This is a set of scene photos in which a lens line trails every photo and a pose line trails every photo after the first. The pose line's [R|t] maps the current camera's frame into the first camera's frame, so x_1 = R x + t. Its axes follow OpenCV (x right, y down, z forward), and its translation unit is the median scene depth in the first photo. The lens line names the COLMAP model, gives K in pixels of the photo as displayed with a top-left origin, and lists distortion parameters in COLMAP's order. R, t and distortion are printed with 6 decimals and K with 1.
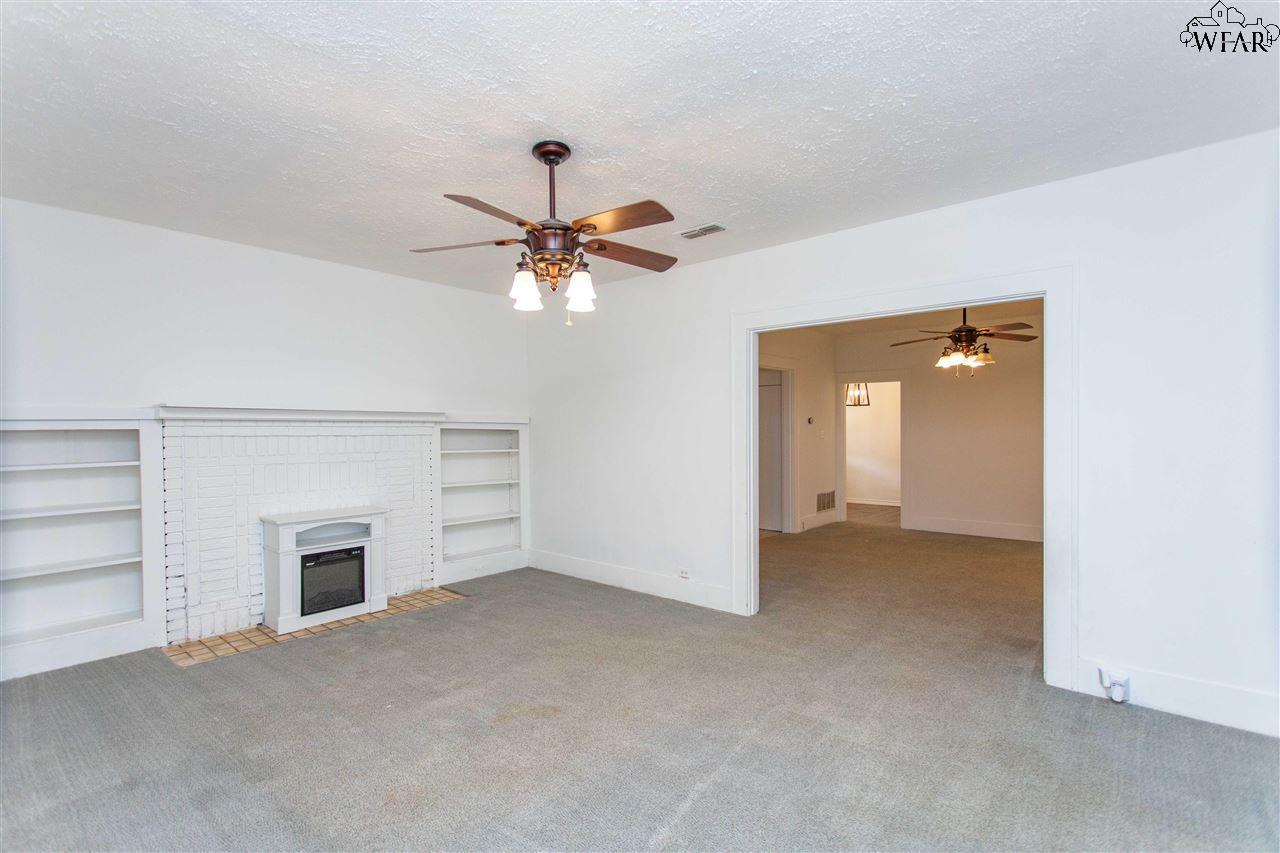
lens RADIAL K [[614.6, 0, 634.9], [0, 614.6, 429.4], [0, 0, 1]] dist [0.000486, 0.002999]
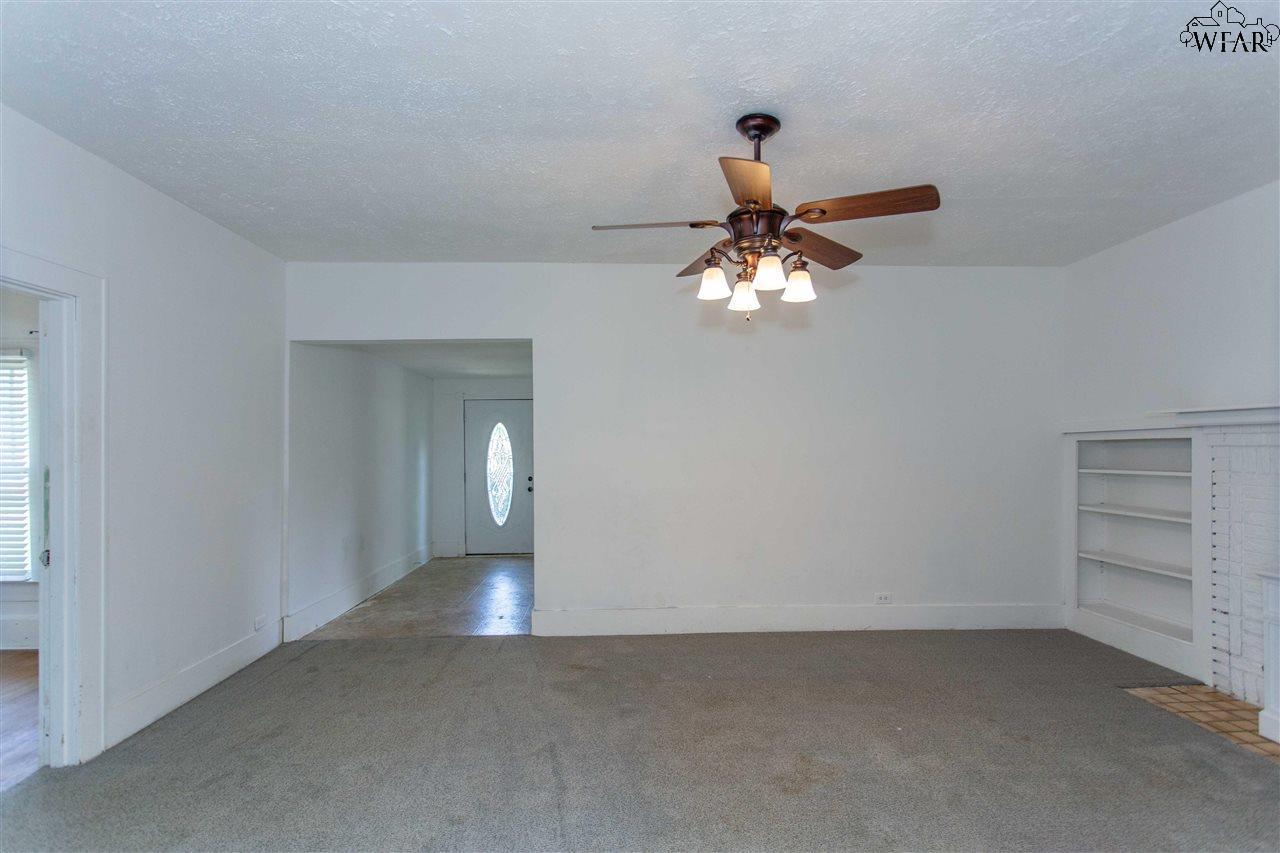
lens RADIAL K [[614.6, 0, 625.0], [0, 614.6, 448.2], [0, 0, 1]] dist [0.000486, 0.002999]
pose [[-0.756576, 0.014163, -0.653753, 0.380086], [0.019002, 0.999819, -0.000331, -0.000219], [0.653630, -0.012673, -0.756708, 0.994557]]
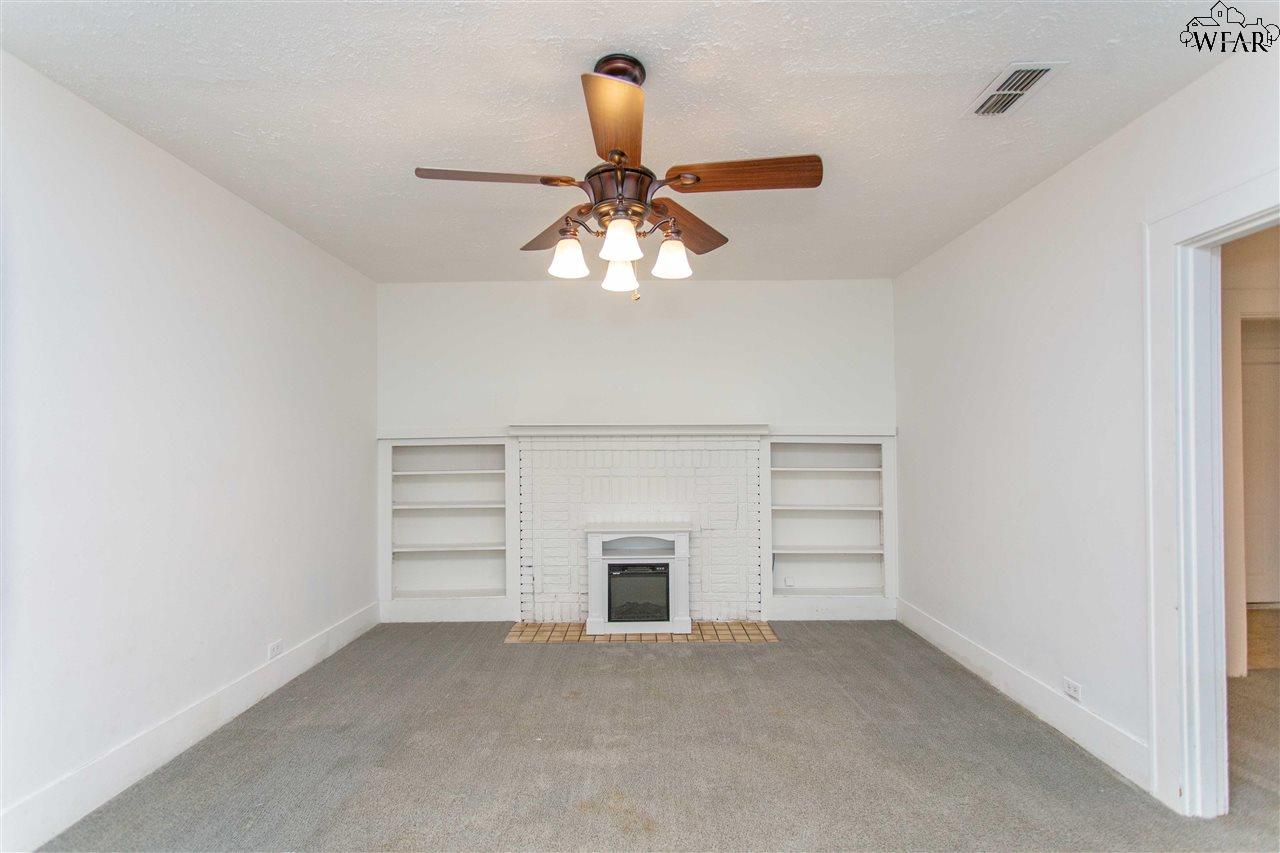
lens RADIAL K [[614.6, 0, 647.3], [0, 614.6, 438.1], [0, 0, 1]] dist [0.000486, 0.002999]
pose [[0.654118, -0.009142, -0.756337, 0.289559], [0.003022, 0.999951, -0.009474, -0.000224], [0.756387, 0.003912, 0.654113, 0.348341]]
